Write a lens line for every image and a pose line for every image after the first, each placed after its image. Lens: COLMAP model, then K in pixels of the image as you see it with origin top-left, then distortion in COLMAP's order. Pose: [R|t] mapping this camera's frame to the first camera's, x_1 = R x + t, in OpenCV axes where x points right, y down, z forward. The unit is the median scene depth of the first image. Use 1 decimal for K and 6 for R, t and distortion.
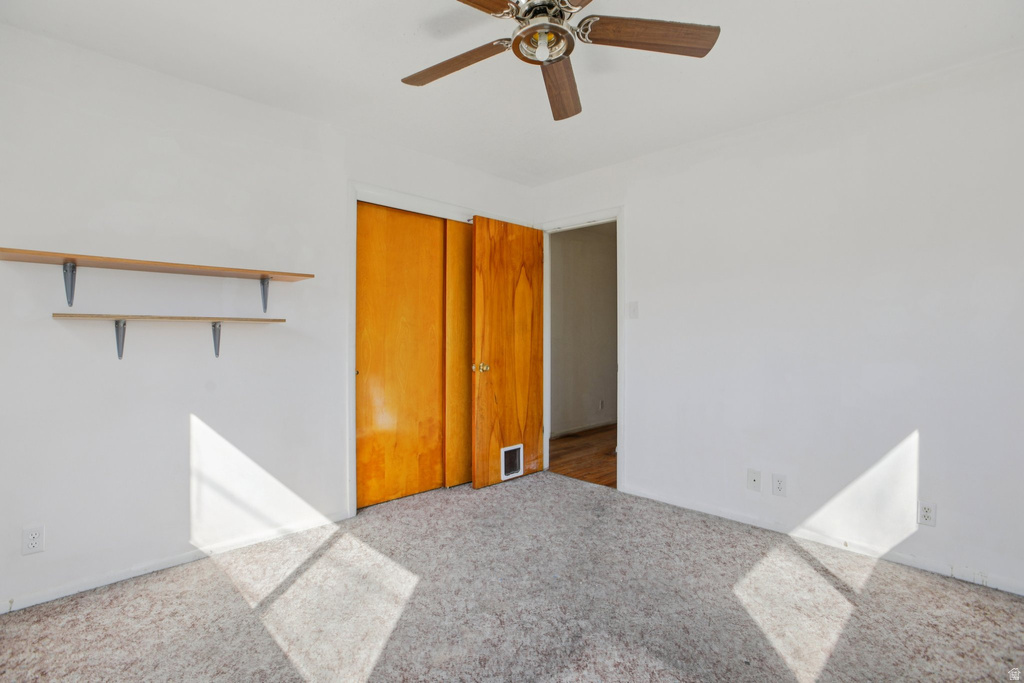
lens RADIAL K [[481.8, 0, 512.0], [0, 481.8, 341.5], [0, 0, 1]] dist [-0.000576, -0.000133]
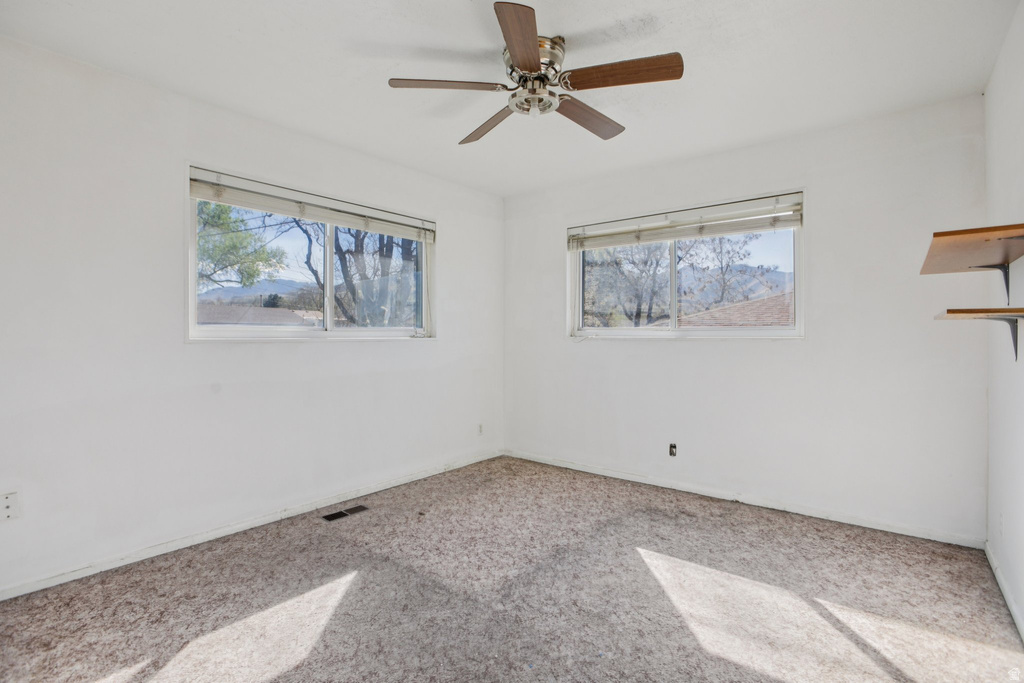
lens RADIAL K [[481.8, 0, 512.0], [0, 481.8, 341.5], [0, 0, 1]] dist [-0.000576, -0.000133]
pose [[-0.994353, 0.000871, -0.106124, 0.219035], [-0.001778, 0.999689, 0.024866, -0.023145], [0.106113, 0.024914, -0.994042, 1.927828]]
